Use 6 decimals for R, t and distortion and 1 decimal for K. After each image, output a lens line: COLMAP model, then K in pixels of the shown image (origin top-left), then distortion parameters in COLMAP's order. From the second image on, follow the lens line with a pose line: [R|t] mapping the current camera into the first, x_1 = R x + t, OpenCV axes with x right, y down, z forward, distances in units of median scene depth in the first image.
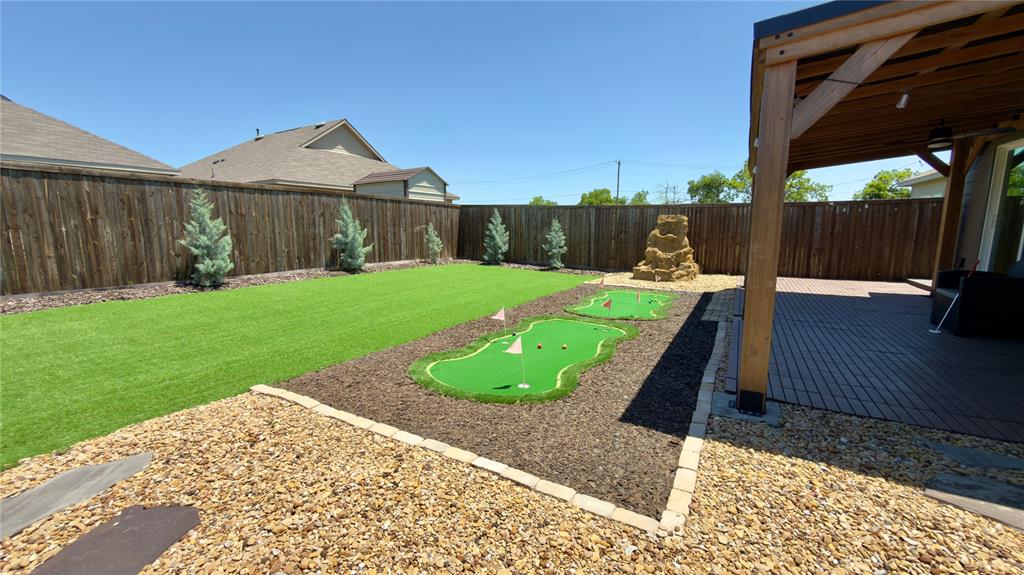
lens RADIAL K [[398.9, 0, 508.6], [0, 398.9, 287.5], [0, 0, 1]] dist [-0.003259, 0.000372]
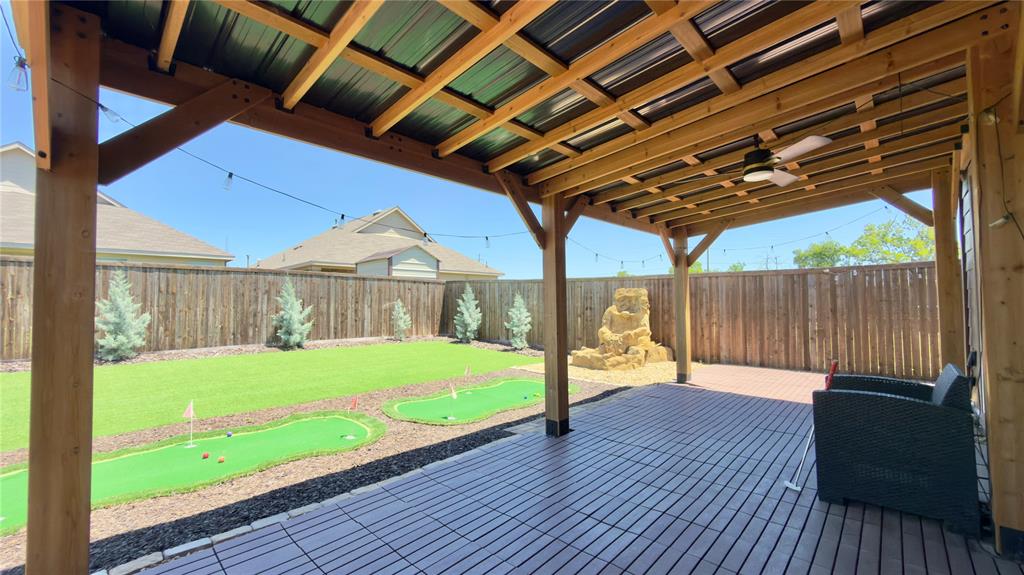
lens RADIAL K [[398.9, 0, 516.8], [0, 398.9, 287.7], [0, 0, 1]] dist [-0.003259, 0.000372]
pose [[0.972400, -0.013025, -0.232958, 0.374970], [-0.030425, 0.982837, -0.181950, -0.023519], [0.231329, 0.184016, 0.955314, 0.143822]]
